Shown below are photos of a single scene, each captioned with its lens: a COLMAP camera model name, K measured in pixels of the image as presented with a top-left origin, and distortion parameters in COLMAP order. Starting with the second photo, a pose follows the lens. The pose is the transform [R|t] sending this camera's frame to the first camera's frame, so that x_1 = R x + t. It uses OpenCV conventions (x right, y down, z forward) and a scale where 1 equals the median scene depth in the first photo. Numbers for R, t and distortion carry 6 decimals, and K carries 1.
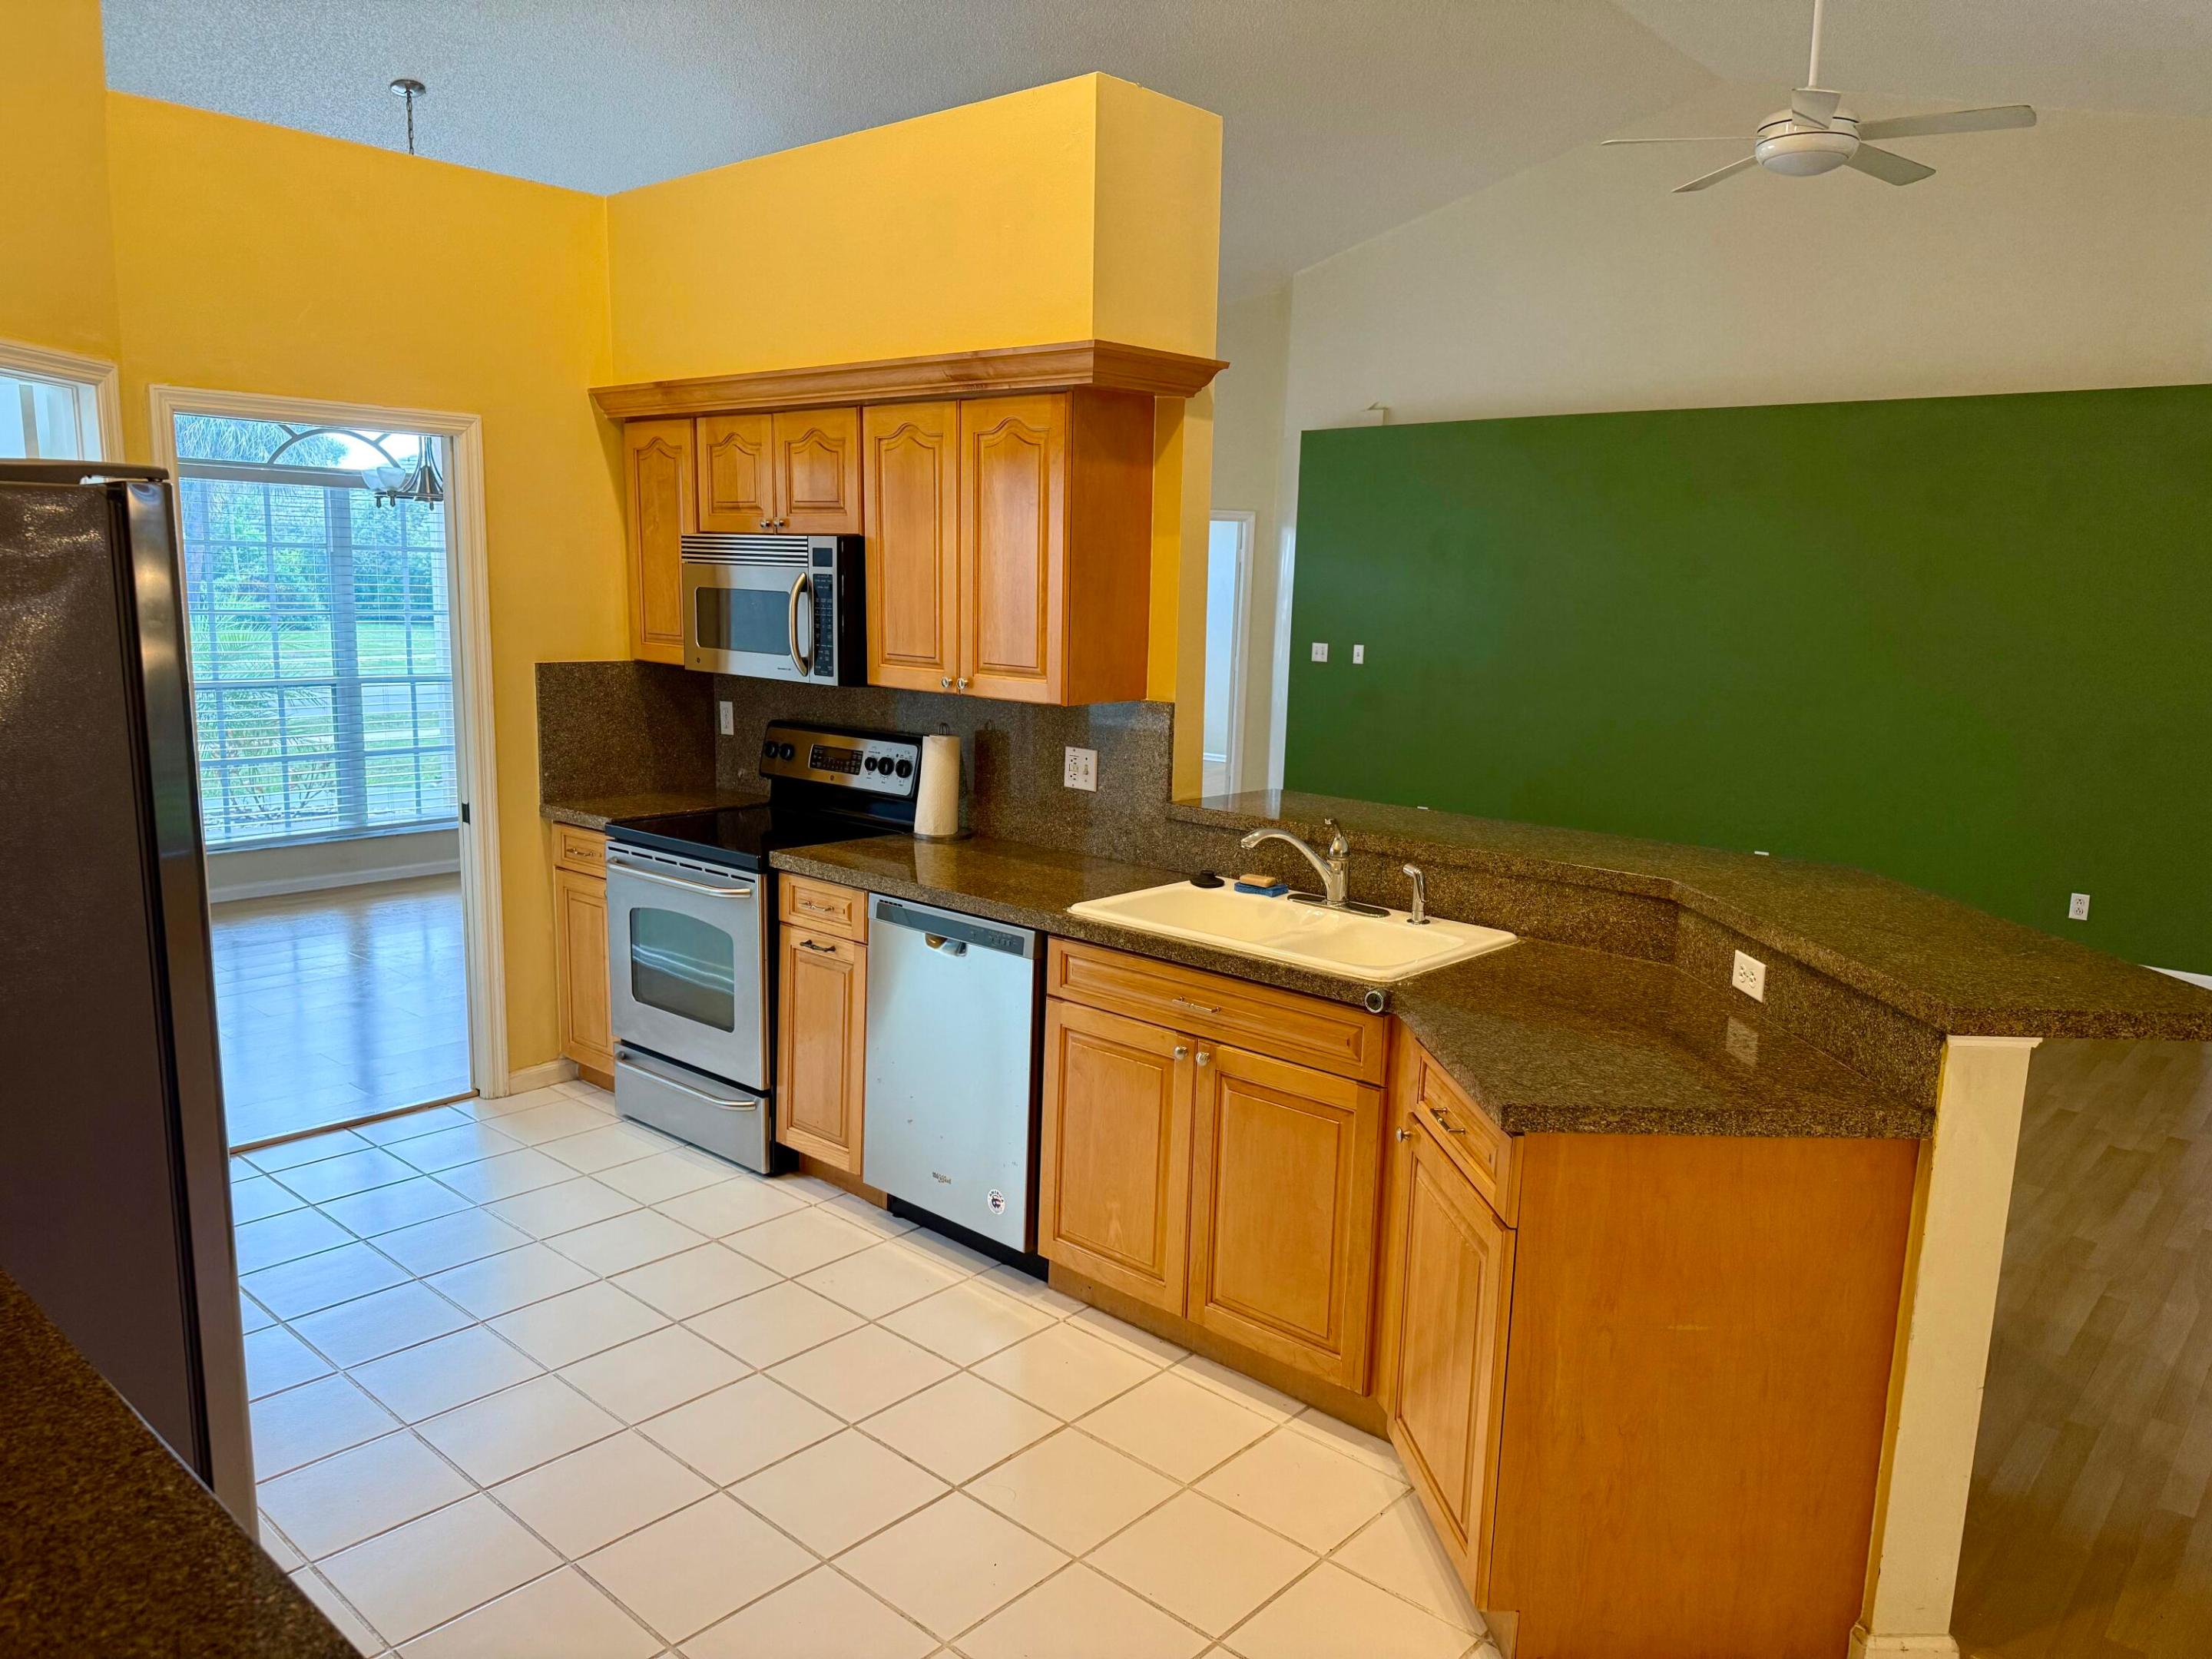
lens RADIAL K [[1547.8, 0, 1094.4], [0, 1547.8, 837.9], [0, 0, 1]] dist [0.110726, -0.161837]
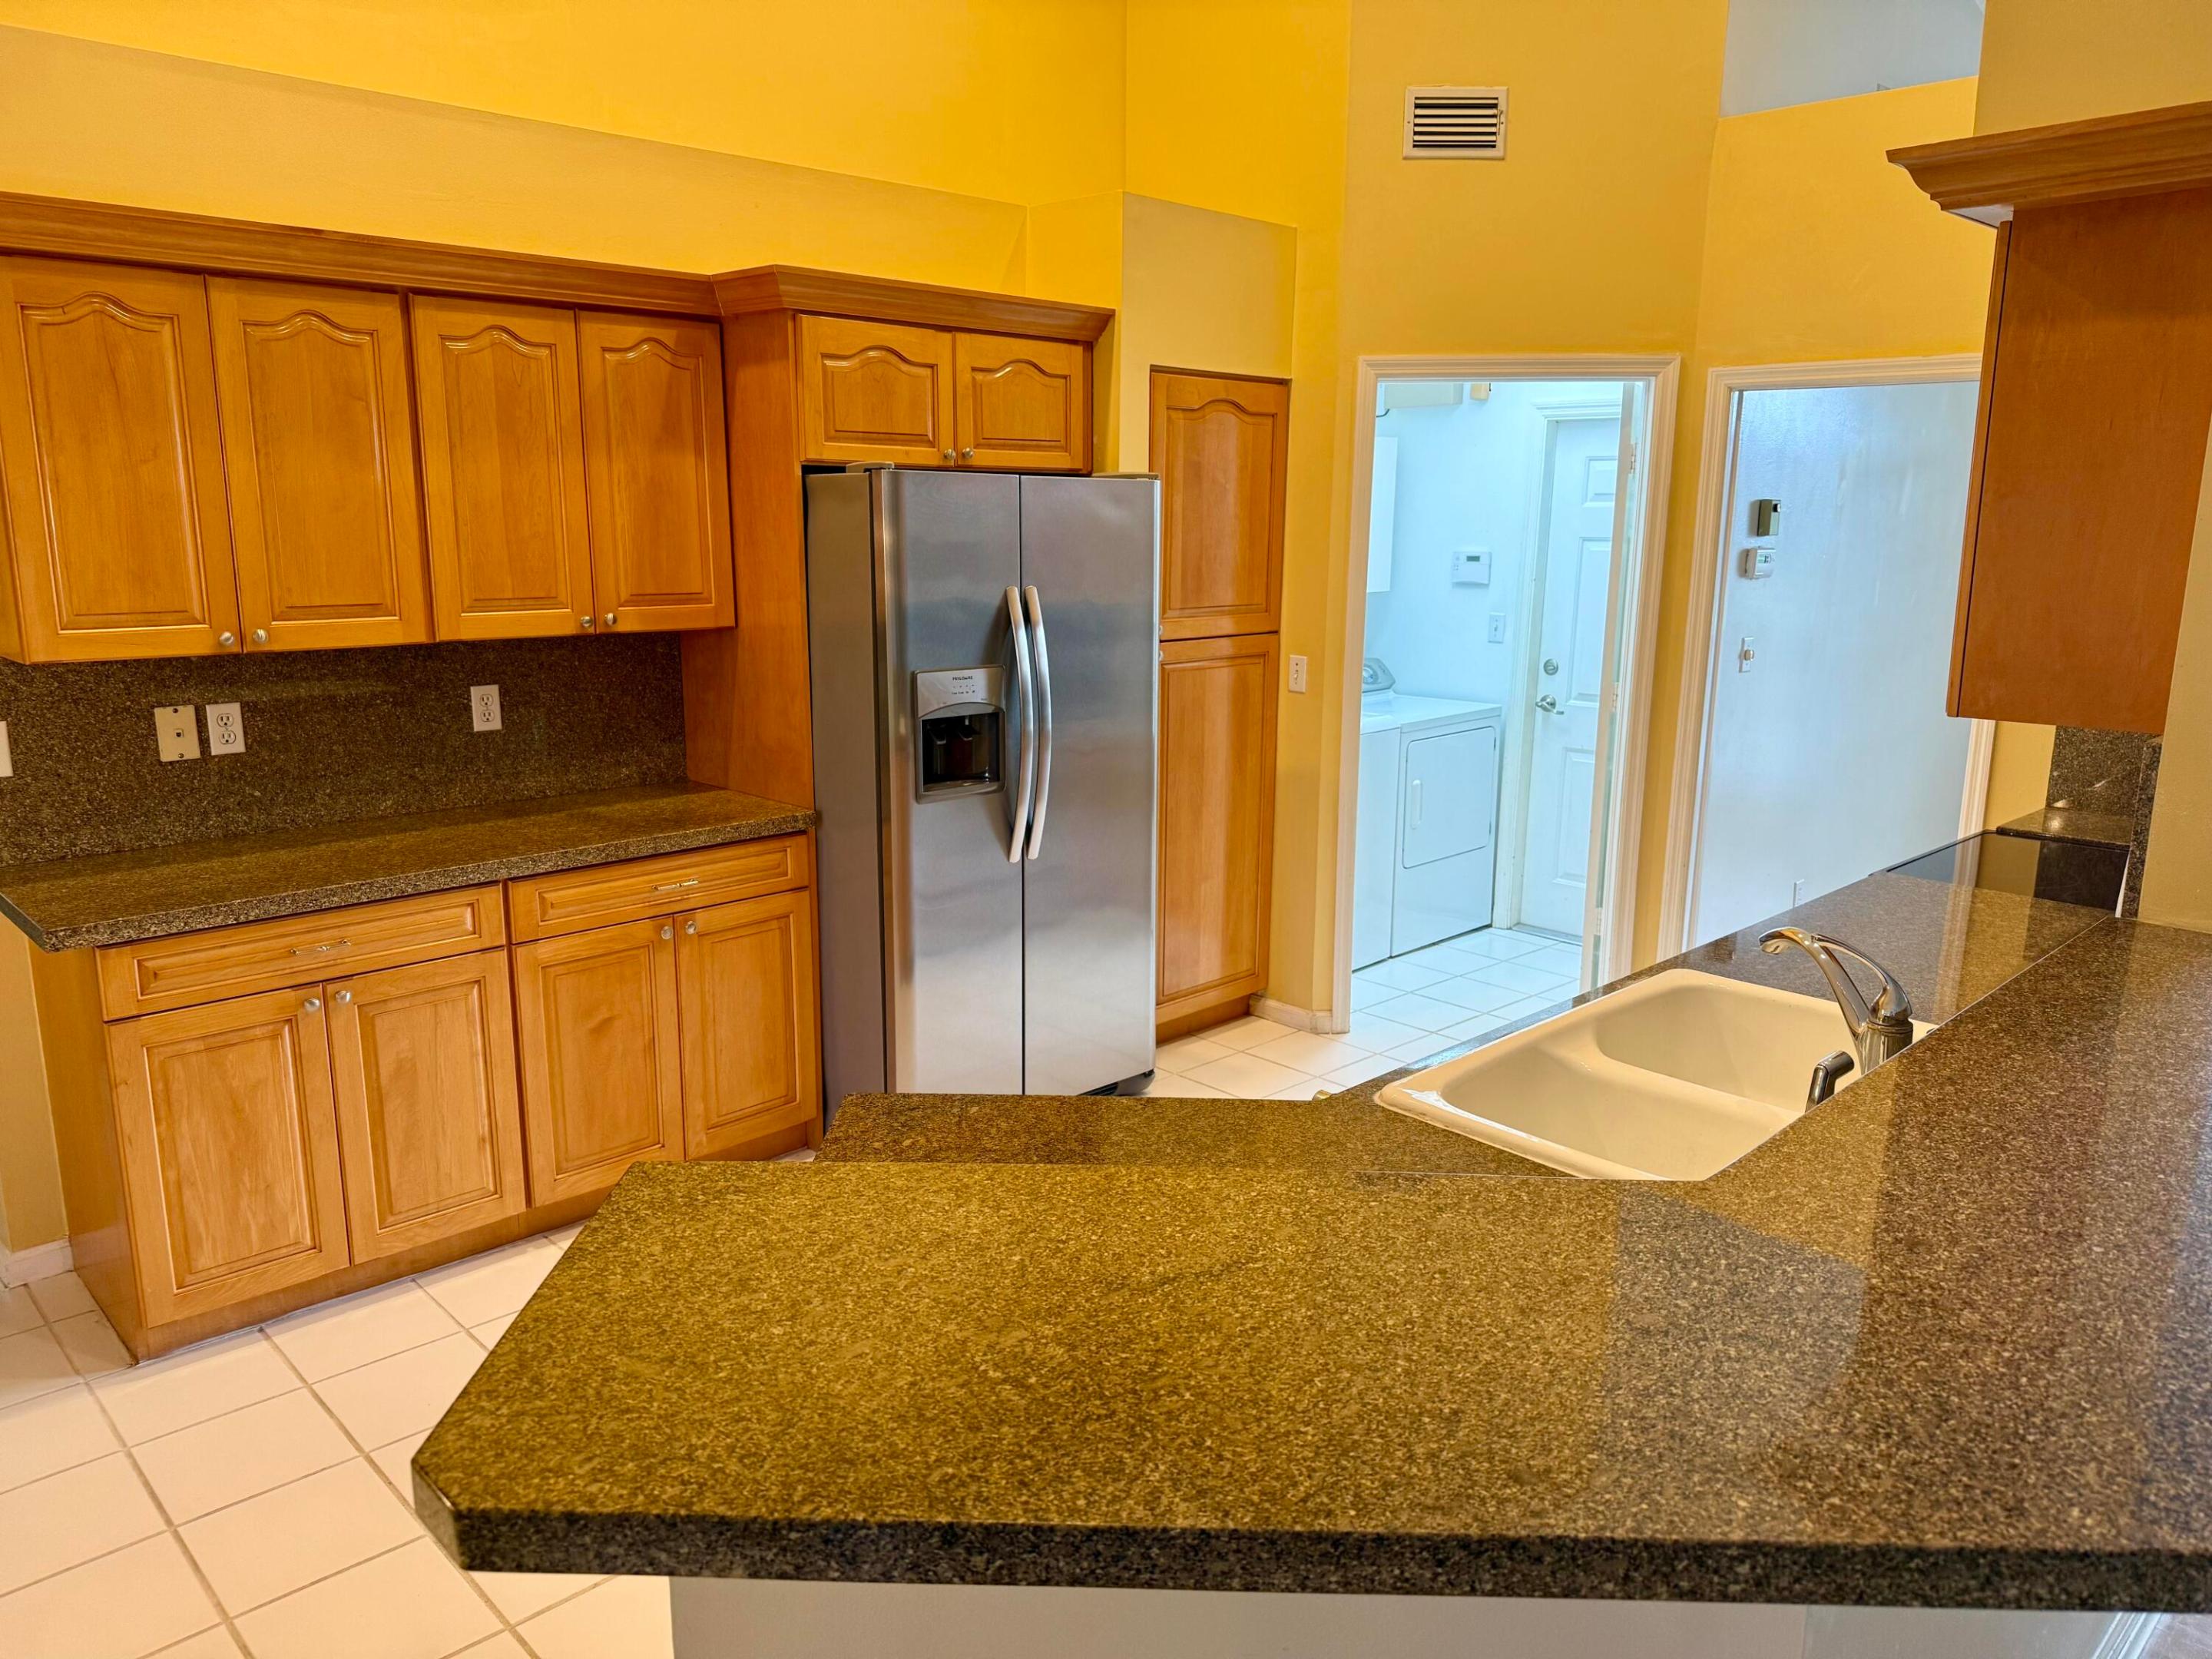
lens RADIAL K [[1547.8, 0, 1094.4], [0, 1547.8, 837.9], [0, 0, 1]] dist [0.110726, -0.161837]
pose [[-0.066654, 0.179695, -0.981462, 0.612272], [-0.177126, 0.965895, 0.188874, -0.087200], [0.981929, 0.186432, -0.032552, 0.624603]]
